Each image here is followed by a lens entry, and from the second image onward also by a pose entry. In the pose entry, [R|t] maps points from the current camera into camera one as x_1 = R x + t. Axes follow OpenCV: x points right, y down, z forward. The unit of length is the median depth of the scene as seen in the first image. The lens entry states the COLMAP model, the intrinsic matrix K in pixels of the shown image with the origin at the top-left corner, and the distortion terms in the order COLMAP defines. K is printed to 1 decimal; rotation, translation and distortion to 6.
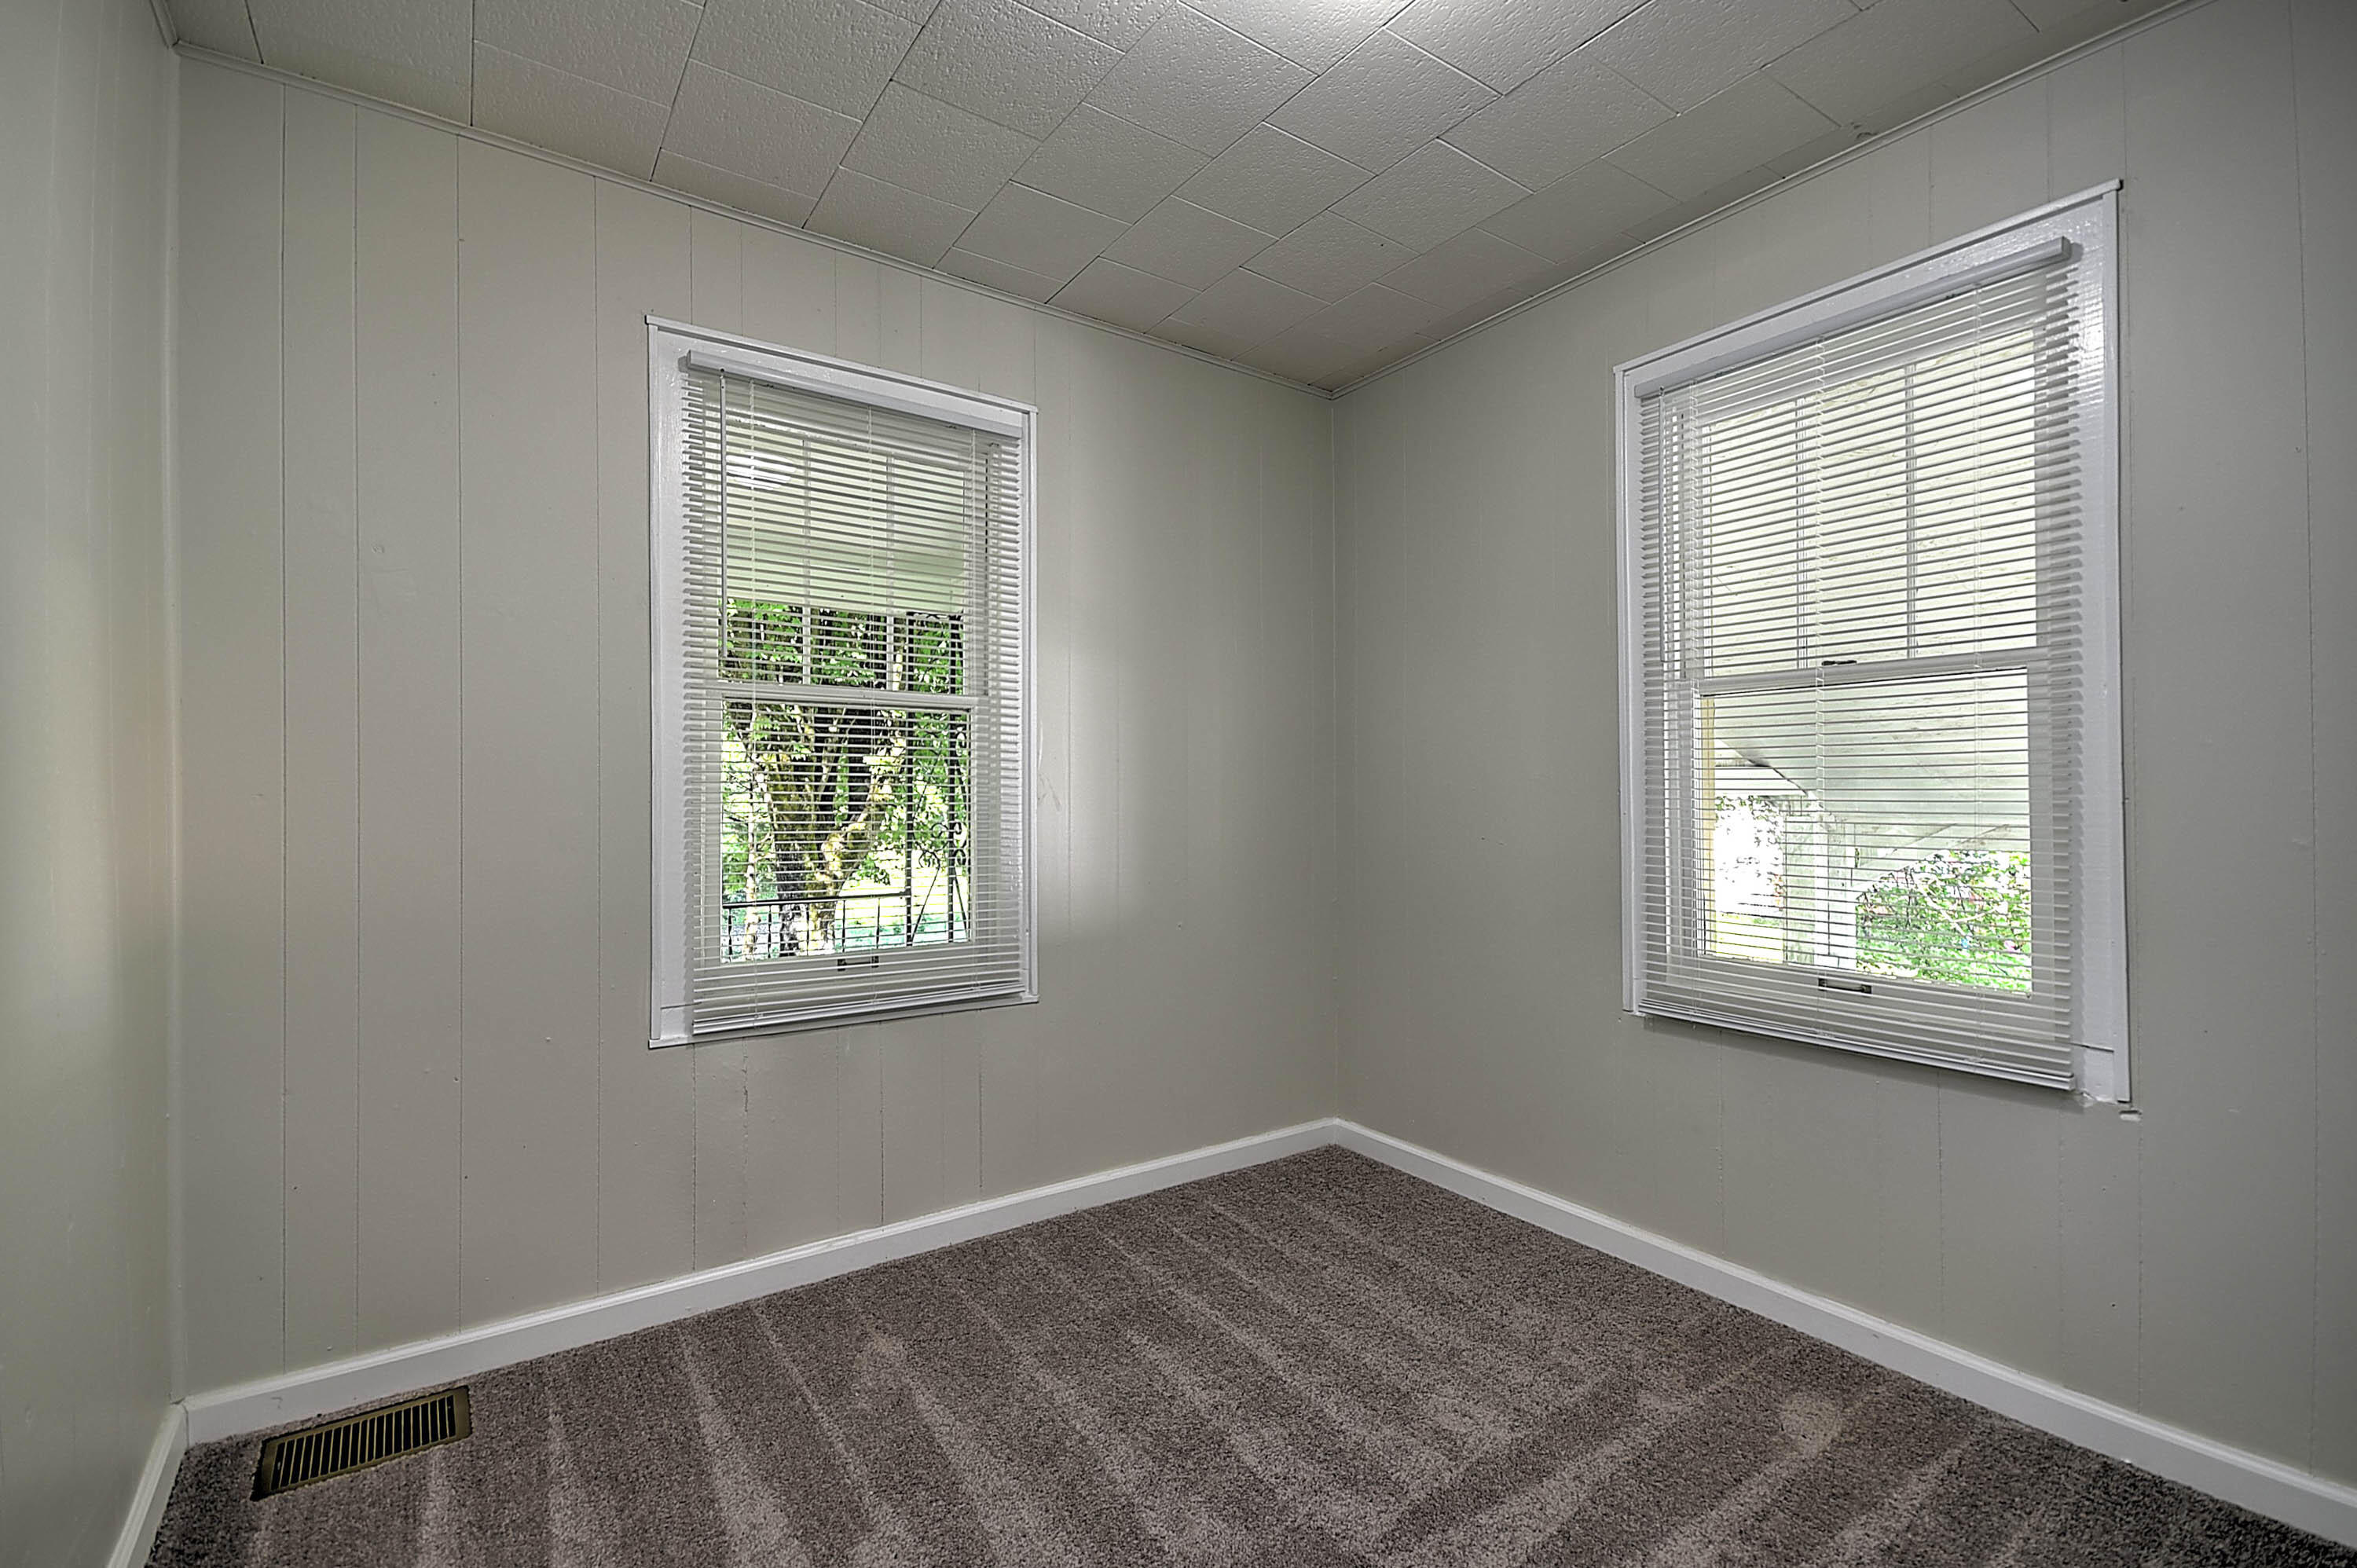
lens RADIAL K [[1010.8, 0, 1187.5], [0, 1010.8, 795.4], [0, 0, 1]] dist [-0.001938, -0.000574]
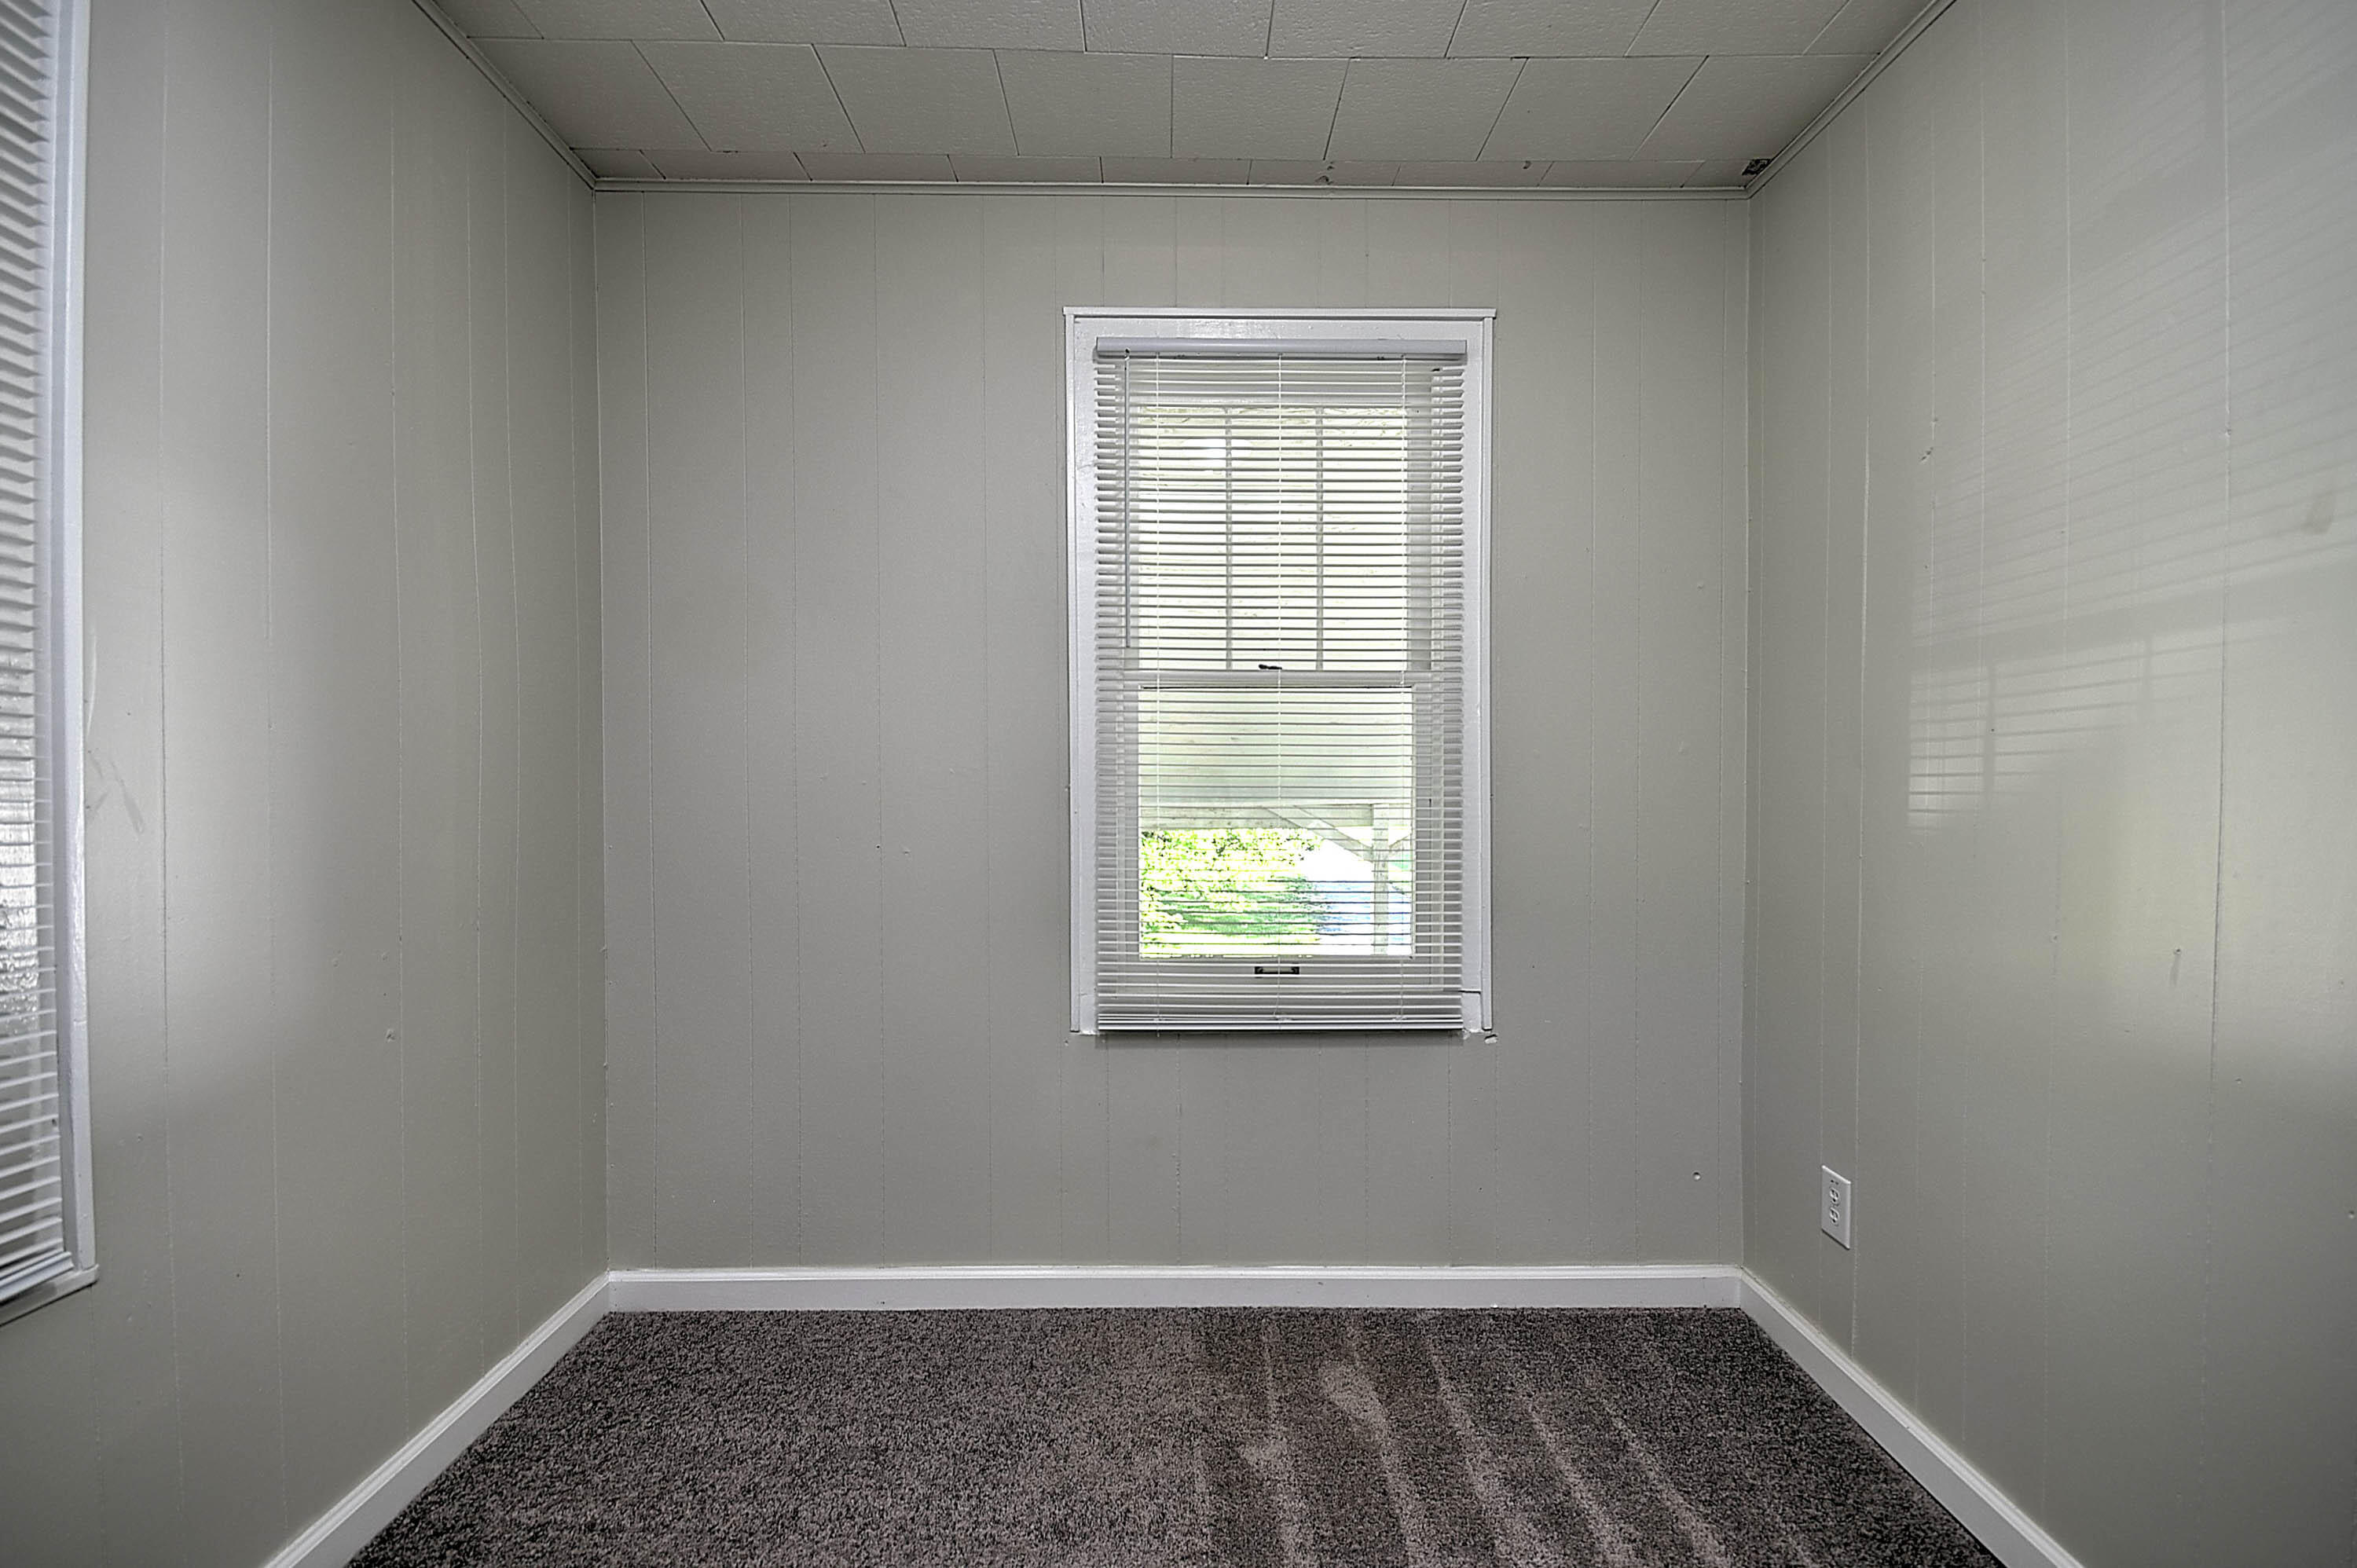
lens RADIAL K [[1010.8, 0, 1187.5], [0, 1010.8, 795.4], [0, 0, 1]] dist [-0.001938, -0.000574]
pose [[0.564863, -0.007855, 0.825148, -0.293387], [-0.002188, 0.999937, 0.011017, -0.008641], [-0.825182, -0.008029, 0.564810, 0.481339]]
